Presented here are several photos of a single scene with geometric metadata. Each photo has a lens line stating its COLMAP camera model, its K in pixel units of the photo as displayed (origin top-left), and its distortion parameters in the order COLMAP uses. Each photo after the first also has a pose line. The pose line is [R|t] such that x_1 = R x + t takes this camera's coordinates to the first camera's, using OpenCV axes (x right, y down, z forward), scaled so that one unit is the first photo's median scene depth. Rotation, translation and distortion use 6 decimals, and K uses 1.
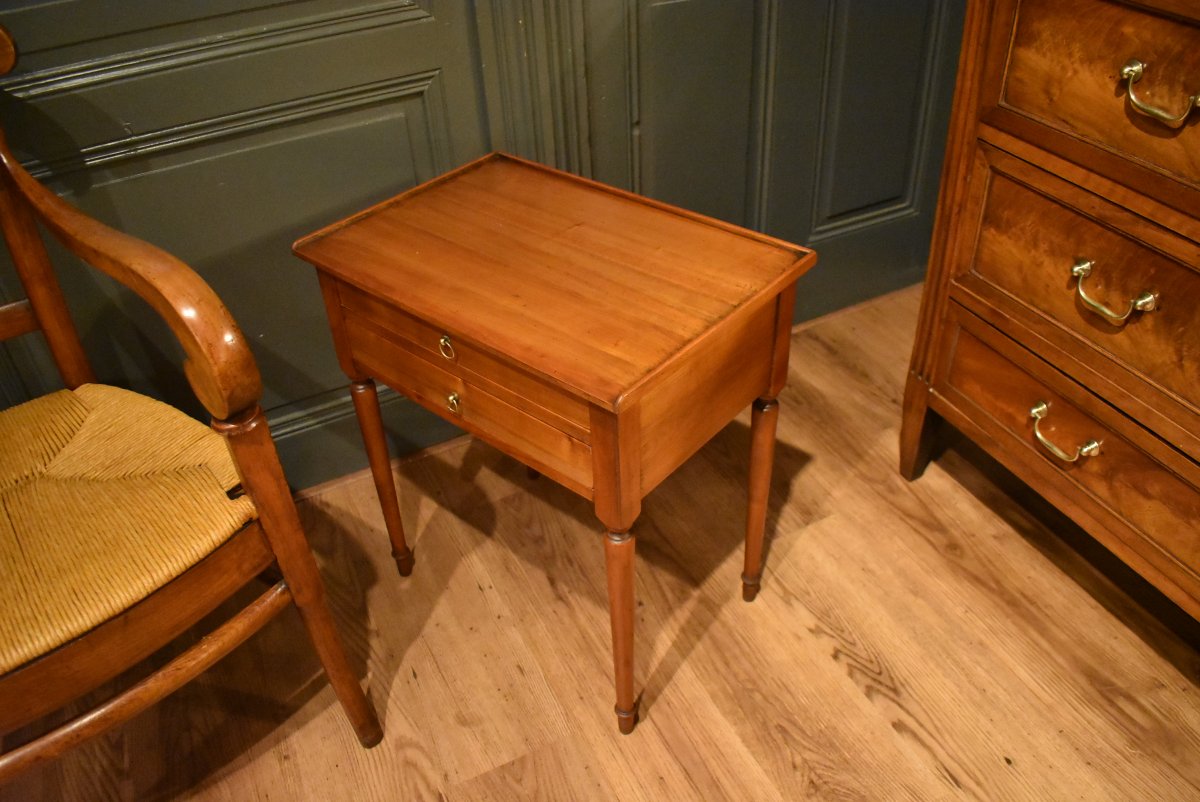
lens RADIAL K [[935.4, 0, 600.0], [0, 935.4, 401.0], [0, 0, 1]] dist [-0.098069, 0.009054]
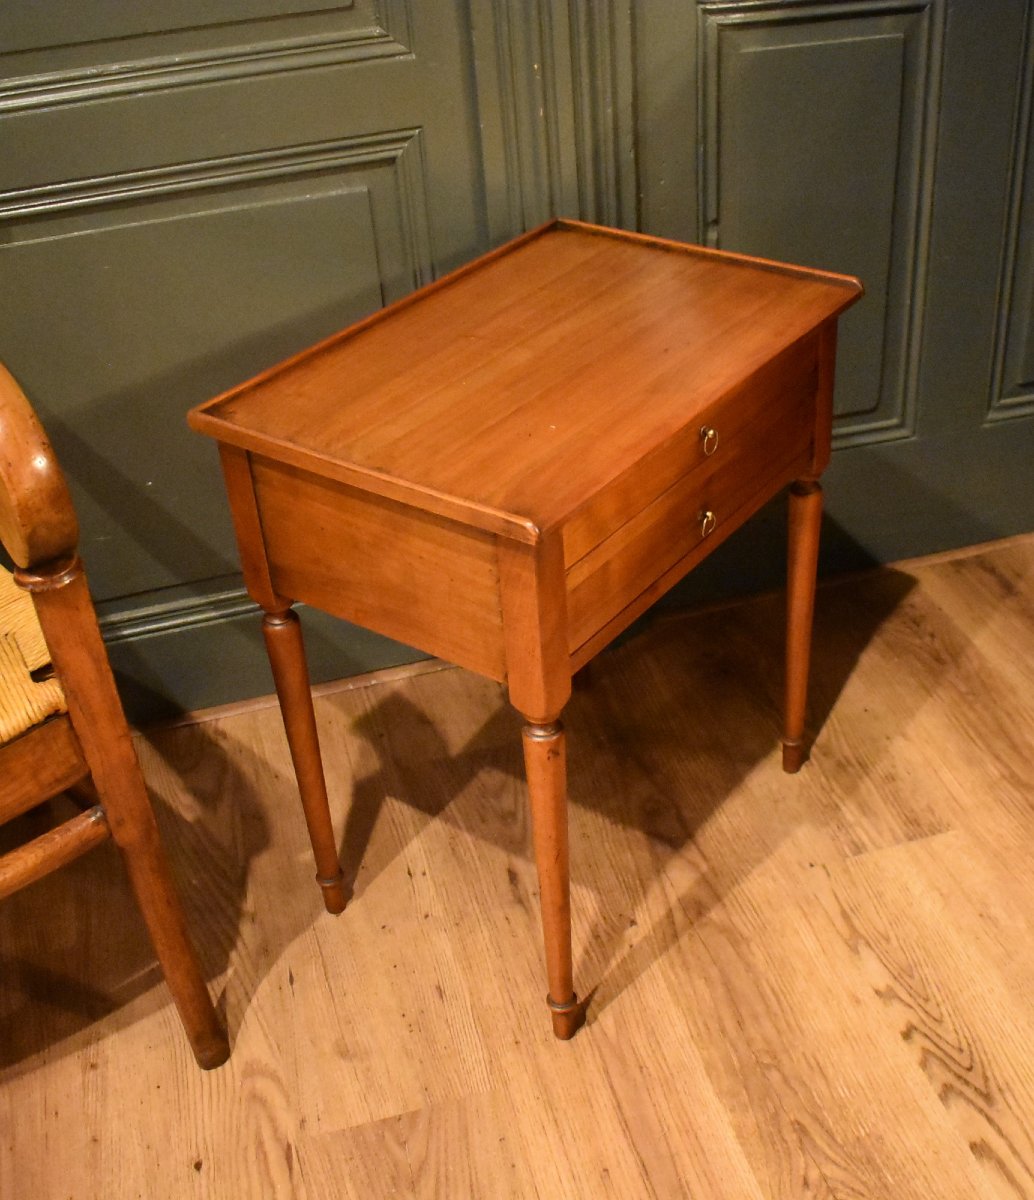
lens RADIAL K [[1471.3, 0, 564.8], [0, 1471.3, 600.6], [0, 0, 1]] dist [-0.083859, -0.021606]
pose [[0.984195, 0.093839, -0.150182, 0.148277], [-0.100401, 0.994270, -0.036707, 0.033116], [0.145877, 0.051206, 0.987977, -0.076304]]
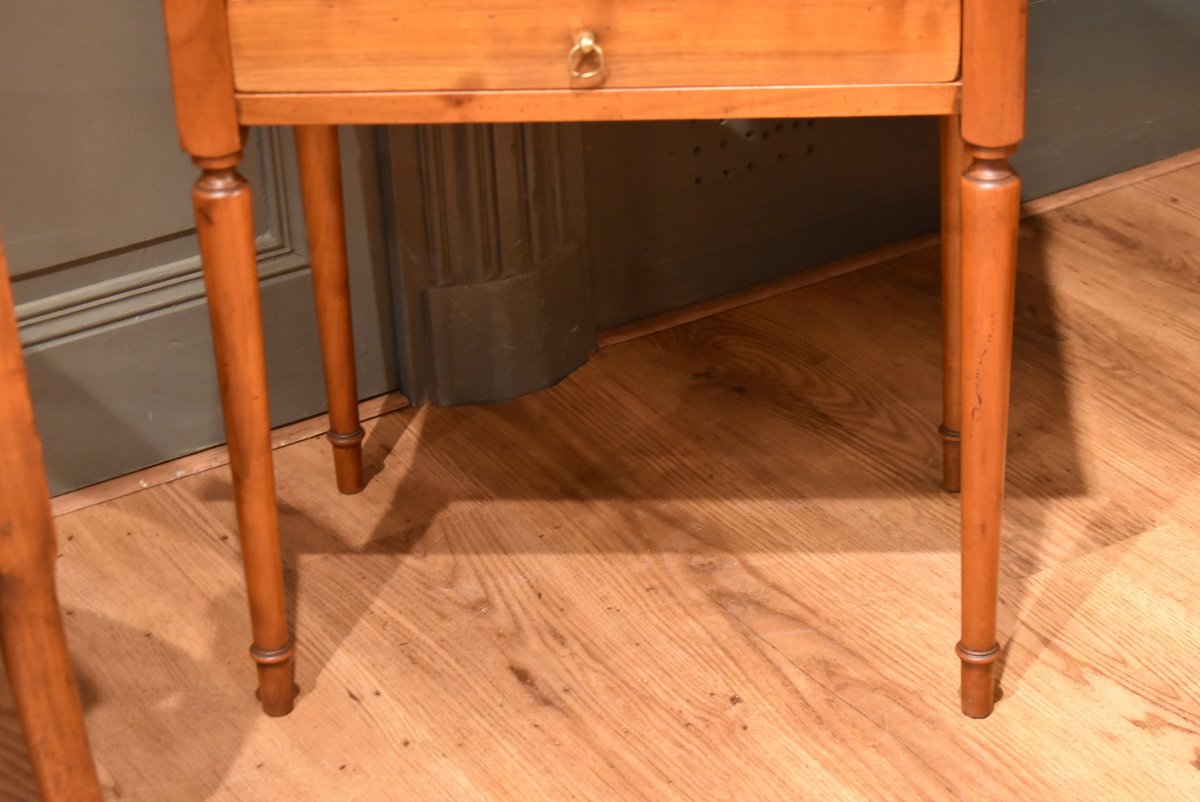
lens RADIAL K [[2713.3, 0, 600.0], [0, 2713.3, 401.0], [0, 0, 1]] dist [0.062624, 0.086282]
pose [[0.997281, -0.037847, 0.063238, -0.103175], [0.048129, 0.984280, -0.169931, 0.326694], [-0.055813, 0.172512, 0.983425, -0.276724]]
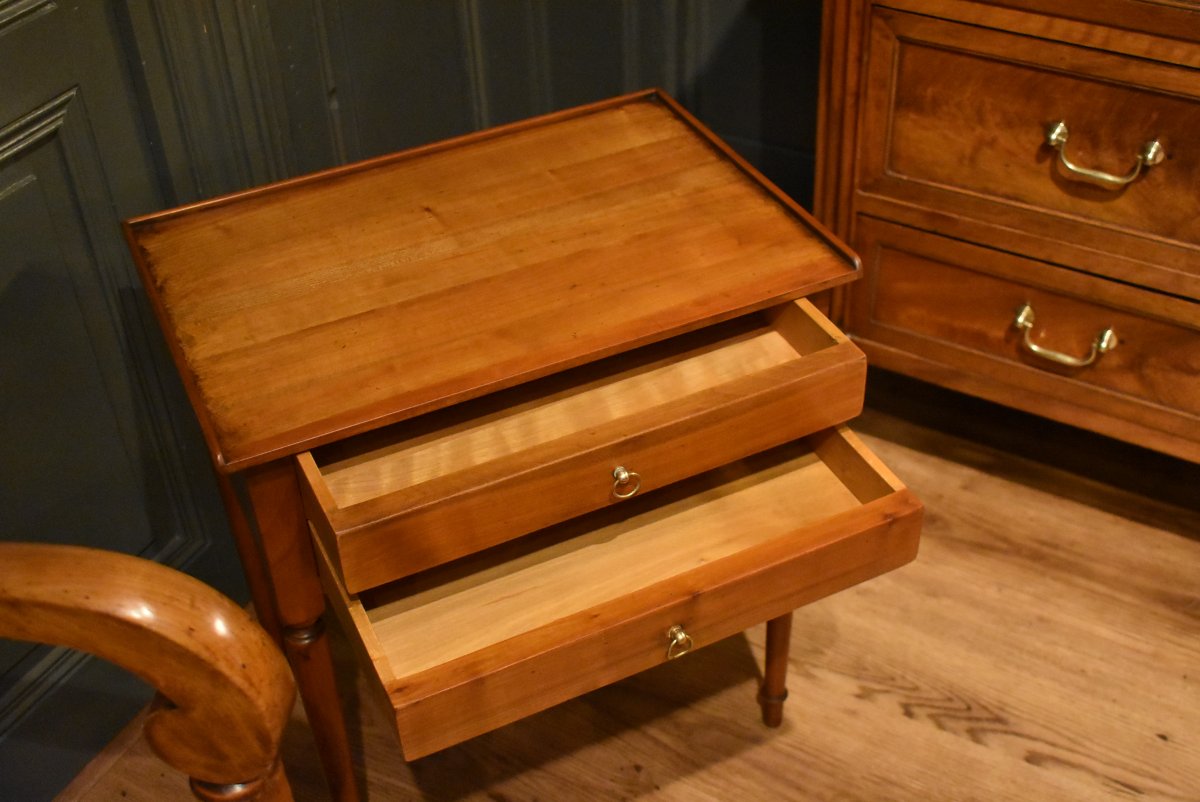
lens RADIAL K [[1407.9, 0, 600.0], [0, 1407.9, 401.0], [0, 0, 1]] dist [-0.066696, 0.007952]
pose [[0.830913, -0.336150, 0.443380, -0.385441], [0.336104, 0.938292, 0.081496, -0.142719], [-0.443415, 0.081305, 0.892621, 0.084012]]
